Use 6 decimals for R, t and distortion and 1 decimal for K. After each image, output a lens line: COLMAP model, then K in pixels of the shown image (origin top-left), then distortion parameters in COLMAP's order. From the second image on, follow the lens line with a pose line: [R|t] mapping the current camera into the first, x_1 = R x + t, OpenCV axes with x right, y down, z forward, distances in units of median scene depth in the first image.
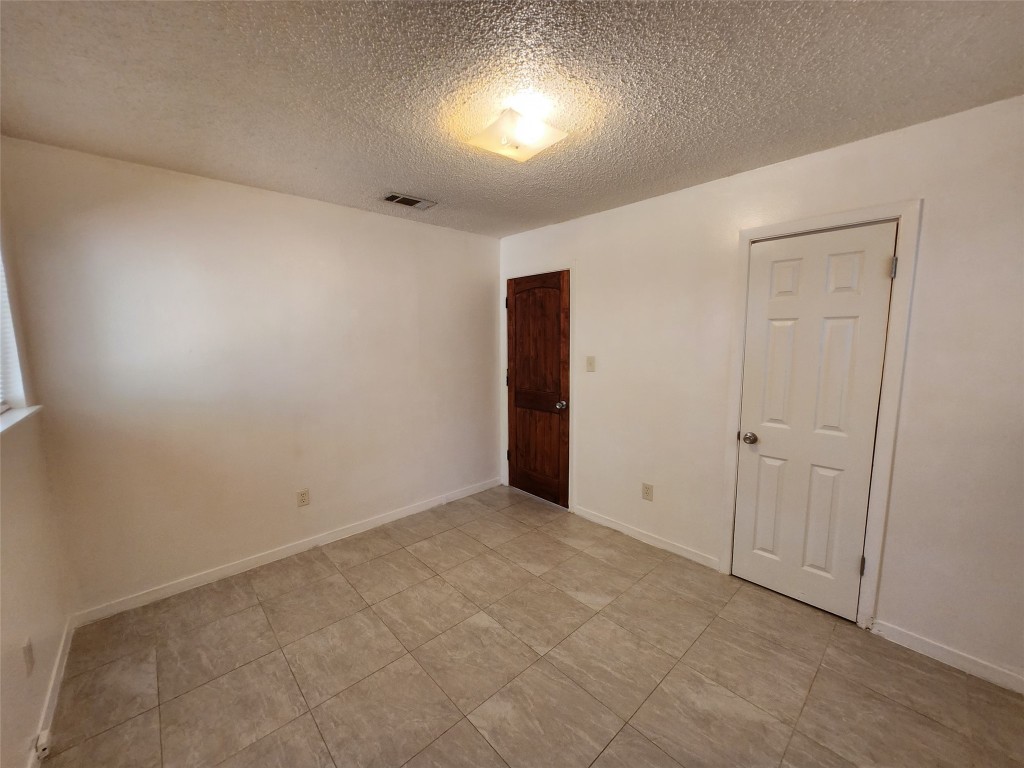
lens RADIAL K [[404.0, 0, 509.5], [0, 404.0, 384.7], [0, 0, 1]] dist [-0.000136, 0.000026]
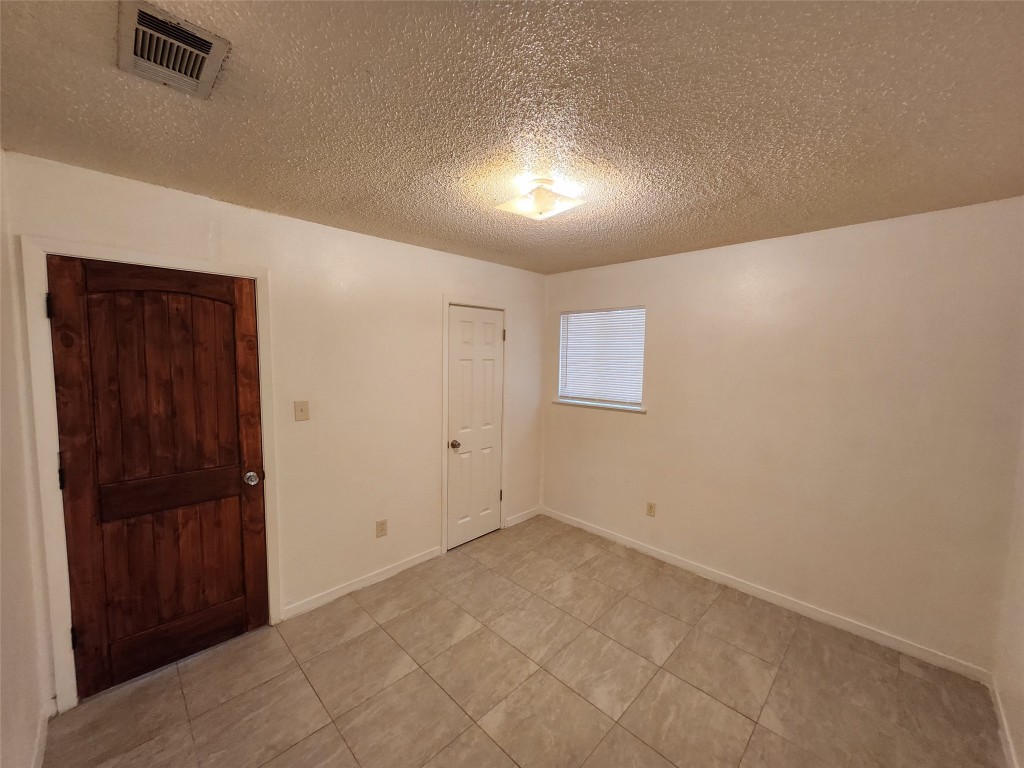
lens RADIAL K [[404.0, 0, 509.5], [0, 404.0, 384.7], [0, 0, 1]] dist [-0.000136, 0.000026]
pose [[-0.049424, -0.075152, 0.995946, -0.640489], [0.103650, 0.991395, 0.079952, -0.132515], [-0.993385, 0.107181, -0.041210, 0.691775]]
